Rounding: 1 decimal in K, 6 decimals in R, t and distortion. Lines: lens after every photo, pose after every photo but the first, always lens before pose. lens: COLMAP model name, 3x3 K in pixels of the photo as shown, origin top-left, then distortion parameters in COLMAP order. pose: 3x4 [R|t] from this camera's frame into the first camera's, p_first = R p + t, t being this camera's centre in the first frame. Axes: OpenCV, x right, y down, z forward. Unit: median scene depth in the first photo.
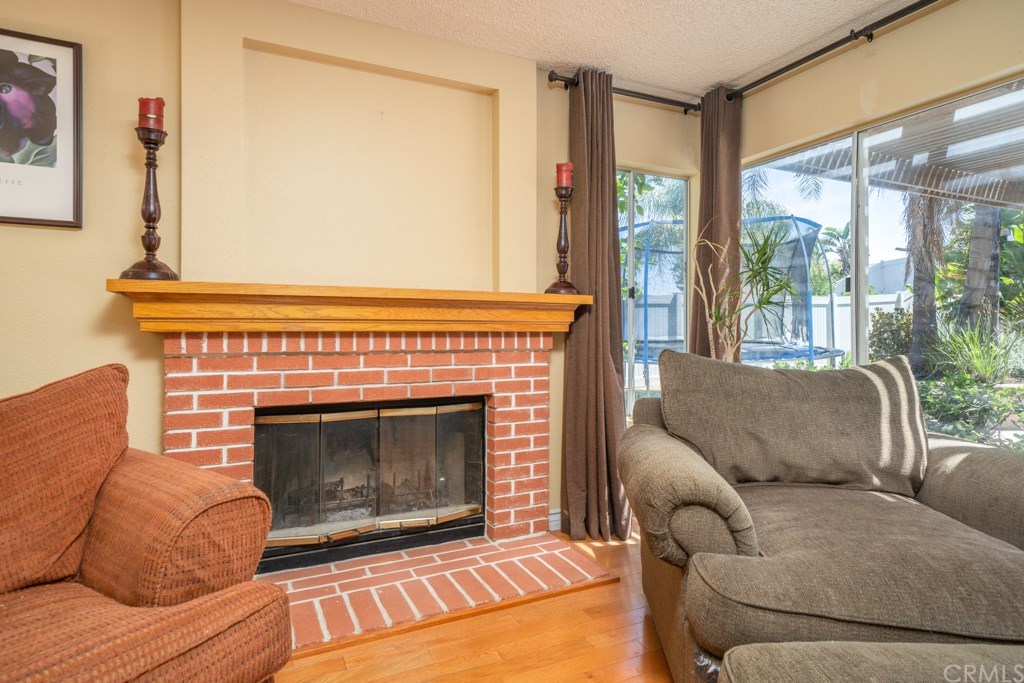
lens RADIAL K [[552.4, 0, 511.8], [0, 552.4, 333.0], [0, 0, 1]] dist [0.015183, -0.000315]
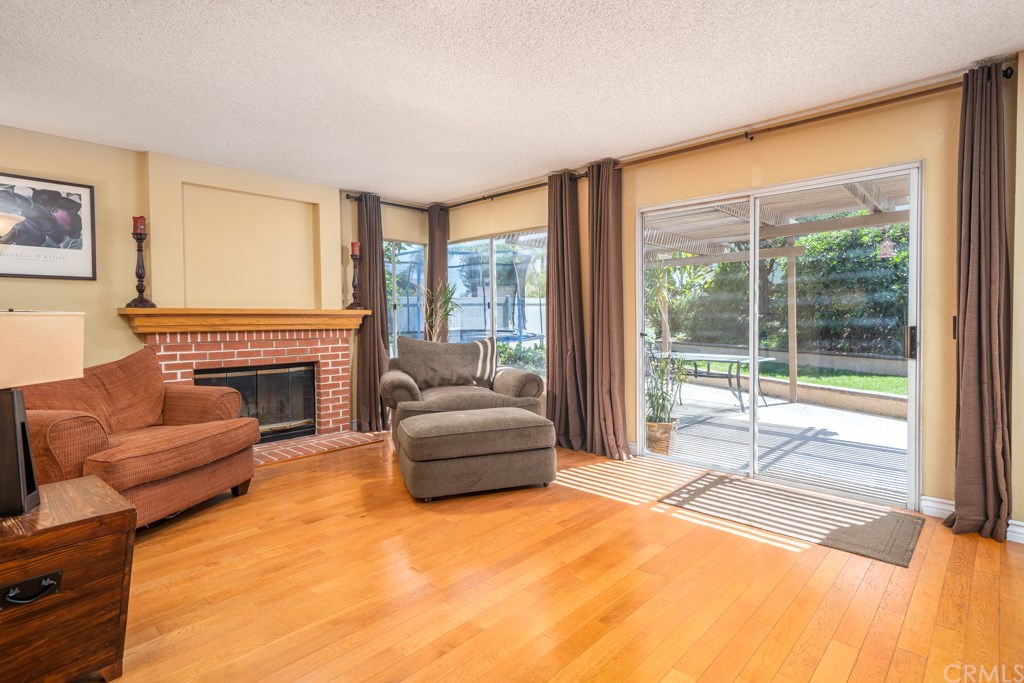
lens RADIAL K [[510.3, 0, 511.5], [0, 510.3, 331.6], [0, 0, 1]] dist [0.020408, -0.000919]
pose [[0.929113, -0.017279, 0.369391, -0.071881], [0.010206, 0.999725, 0.021094, -0.025042], [-0.369655, -0.015828, 0.929034, -0.965117]]
